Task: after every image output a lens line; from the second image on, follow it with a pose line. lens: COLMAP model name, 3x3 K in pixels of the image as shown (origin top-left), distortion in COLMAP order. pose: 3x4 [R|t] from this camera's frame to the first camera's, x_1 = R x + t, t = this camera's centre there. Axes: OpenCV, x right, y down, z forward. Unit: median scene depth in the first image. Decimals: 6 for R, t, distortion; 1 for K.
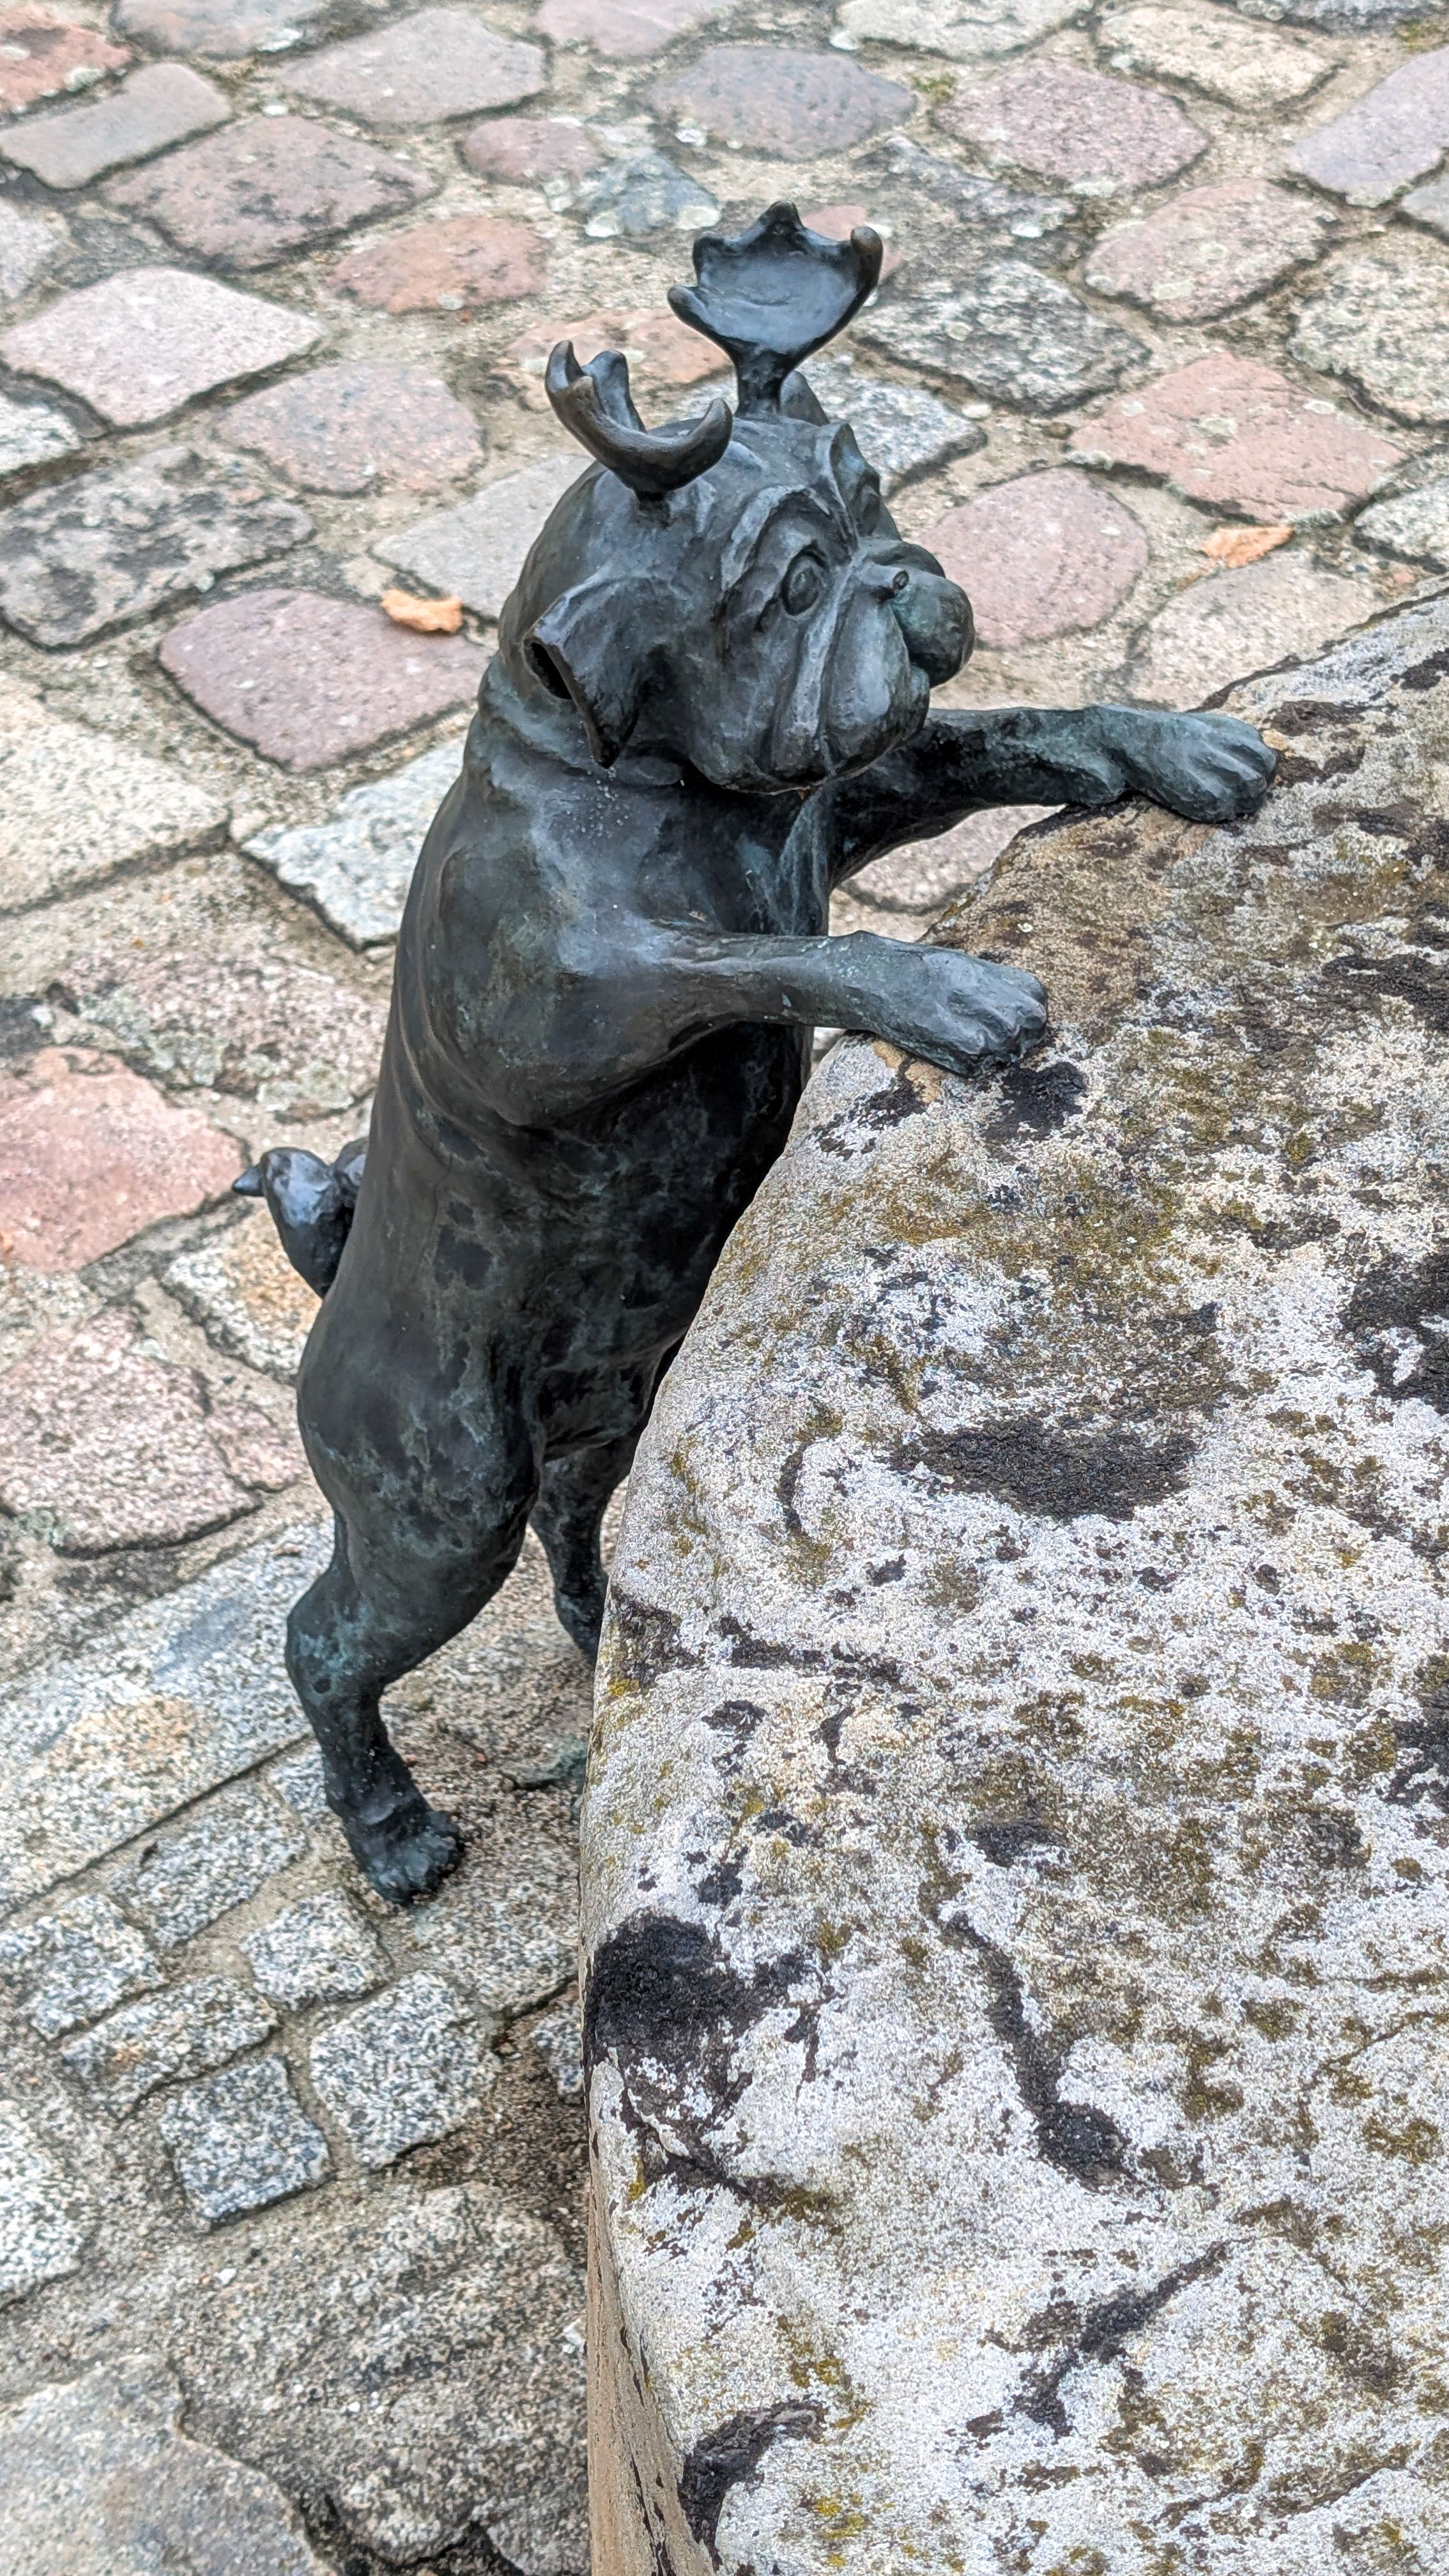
lens RADIAL K [[4159.1, 0, 724.5], [0, 4159.1, 1288.0], [0, 0, 1]] dist [0.414885, -2.354348]
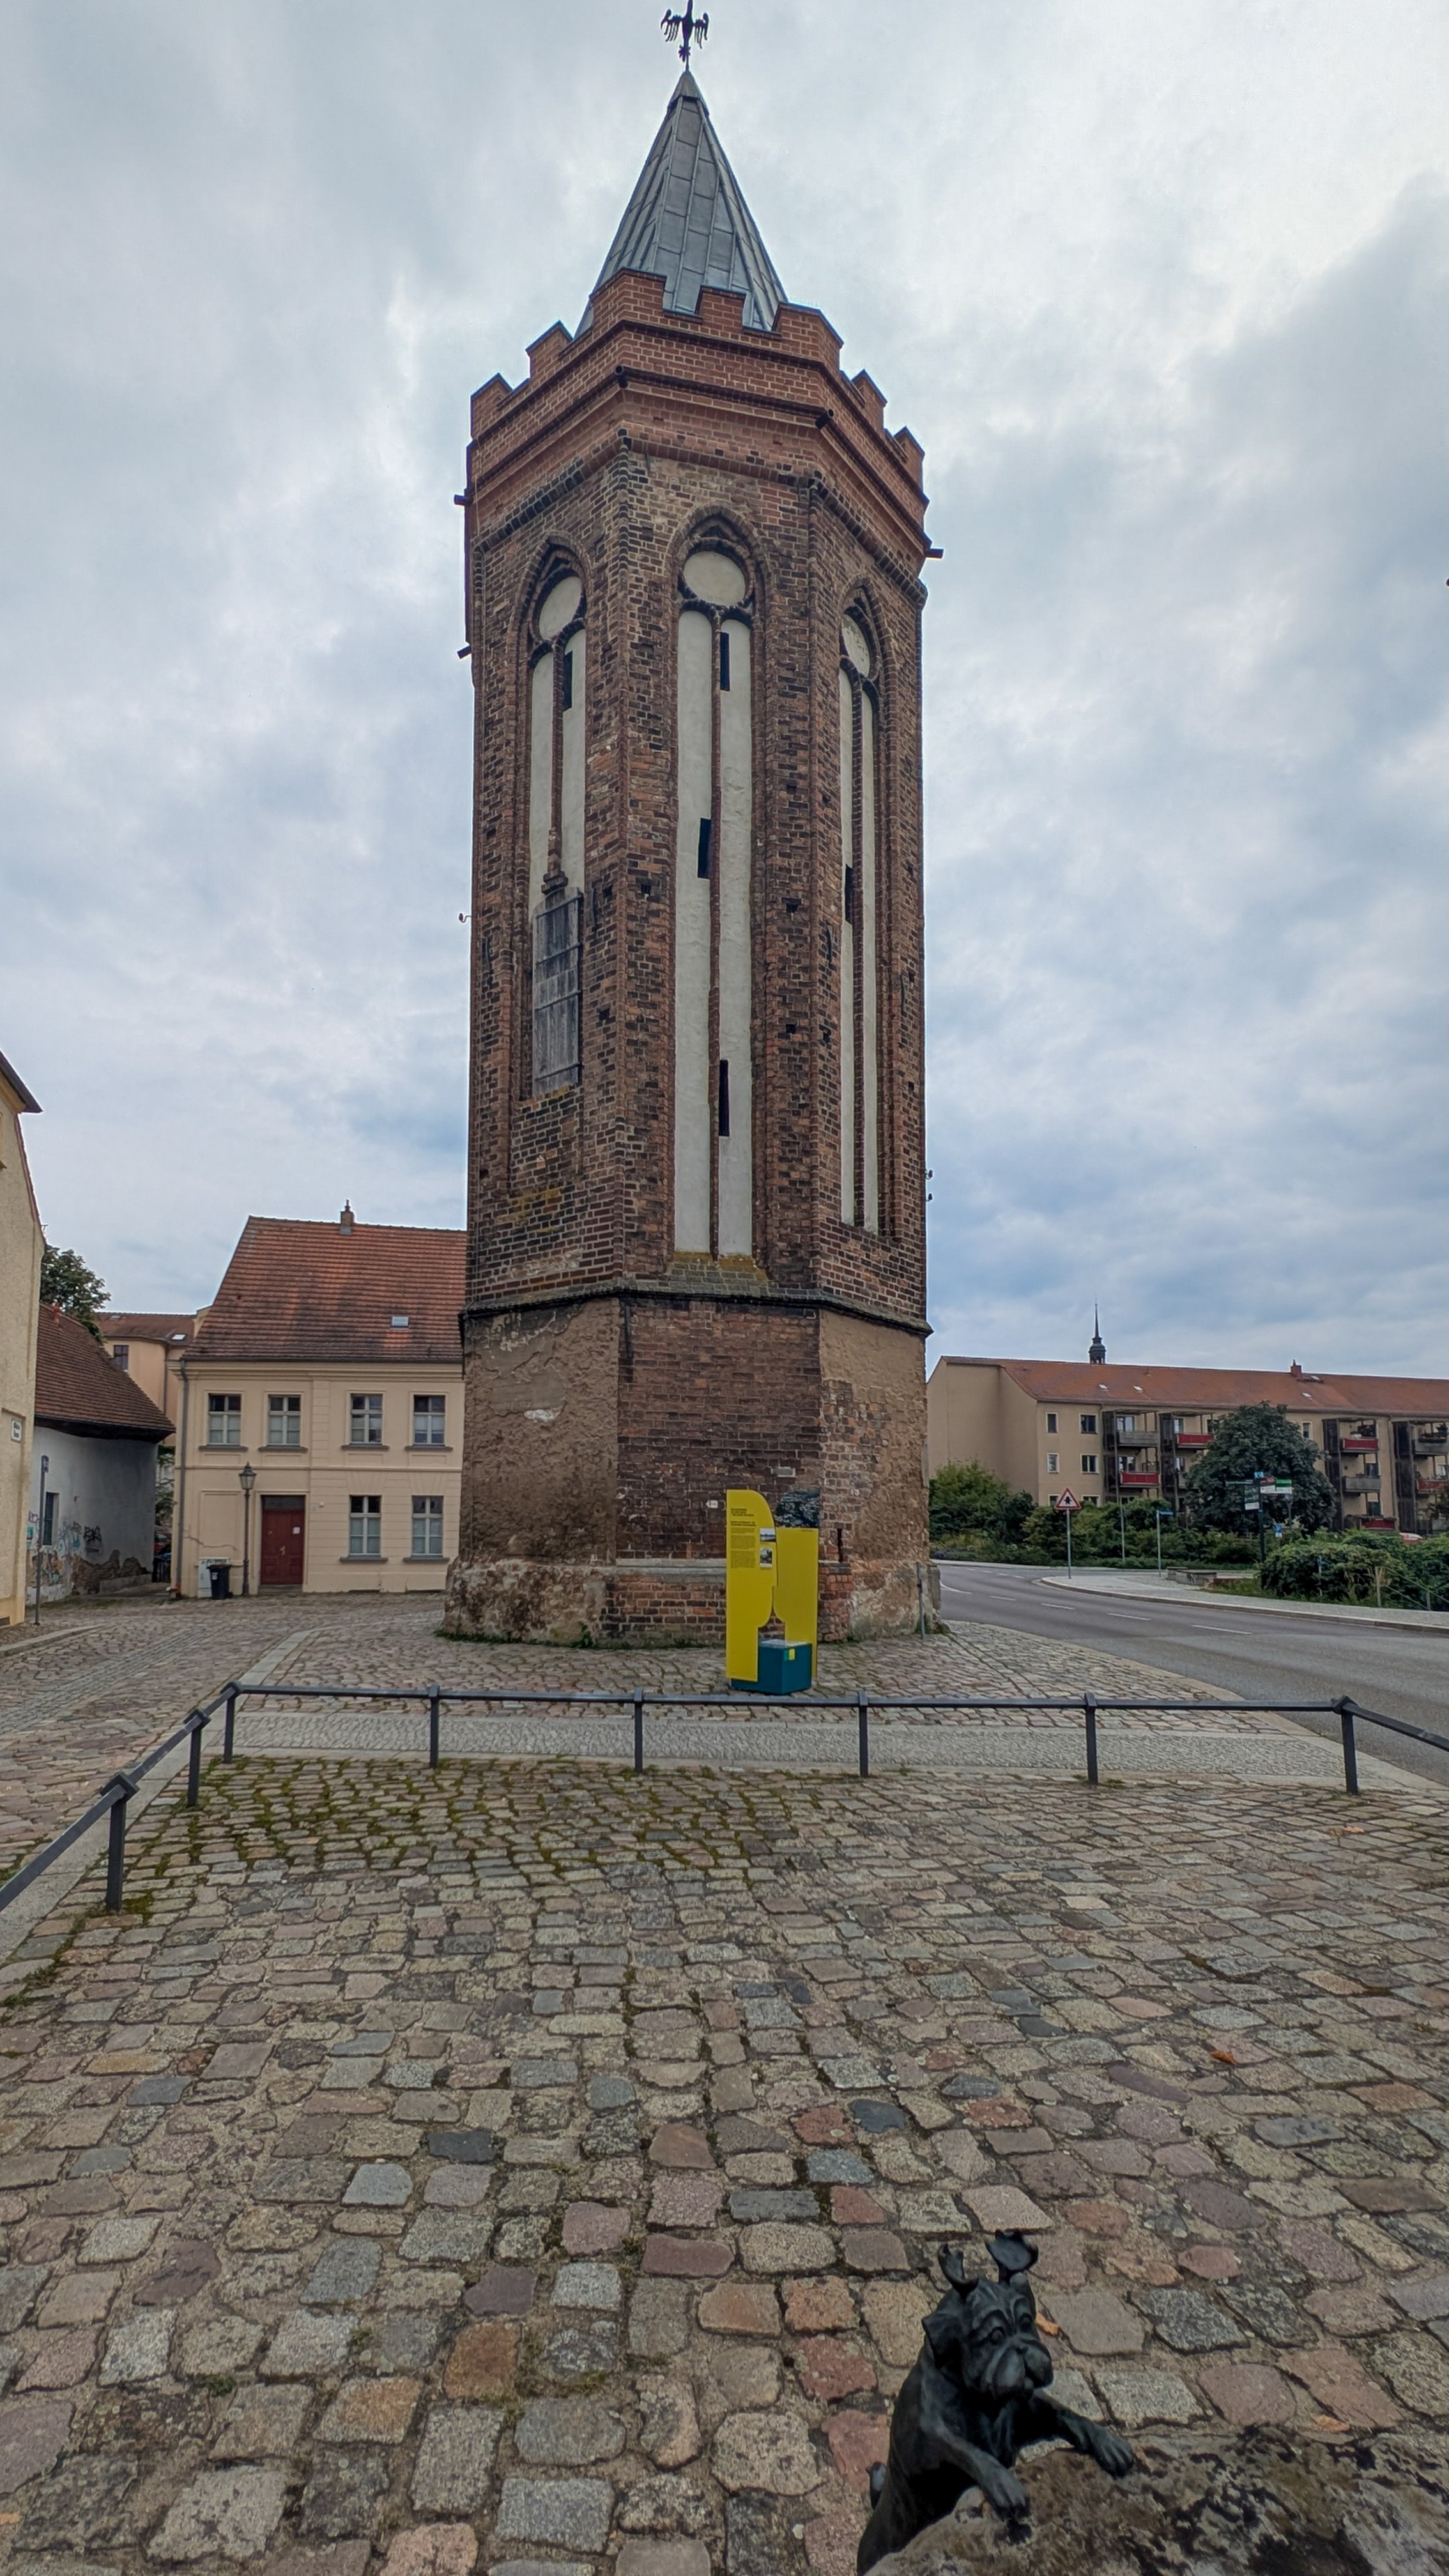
lens RADIAL K [[1129.4, 0, 636.5], [0, 1129.4, 1453.1], [0, 0, 1]] dist [0.000560, -0.000397]
pose [[0.814280, 0.013595, -0.580314, 0.336078], [-0.412320, 0.717234, -0.561753, -0.028963], [0.408584, 0.696699, 0.589635, -0.317074]]
